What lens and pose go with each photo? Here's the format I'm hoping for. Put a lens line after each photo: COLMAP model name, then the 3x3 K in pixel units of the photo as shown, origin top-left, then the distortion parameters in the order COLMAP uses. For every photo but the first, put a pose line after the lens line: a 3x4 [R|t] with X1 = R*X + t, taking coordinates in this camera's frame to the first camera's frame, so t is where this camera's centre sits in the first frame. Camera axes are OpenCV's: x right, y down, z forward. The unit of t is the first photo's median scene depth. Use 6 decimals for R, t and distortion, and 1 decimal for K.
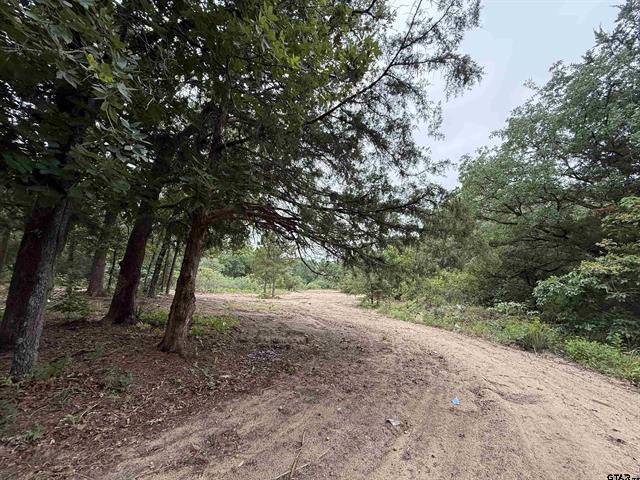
lens RADIAL K [[253.3, 0, 318.8], [0, 253.3, 240.6], [0, 0, 1]] dist [-0.000353, 0.000254]
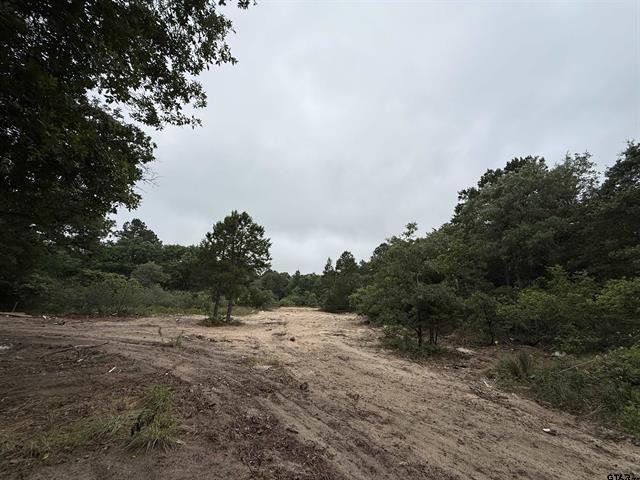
lens RADIAL K [[253.3, 0, 318.8], [0, 253.3, 240.6], [0, 0, 1]] dist [-0.000353, 0.000254]
pose [[0.993937, 0.025449, 0.106962, -0.016782], [-0.018996, 0.997962, -0.060921, 0.031353], [-0.108295, 0.058519, 0.992395, 0.189491]]
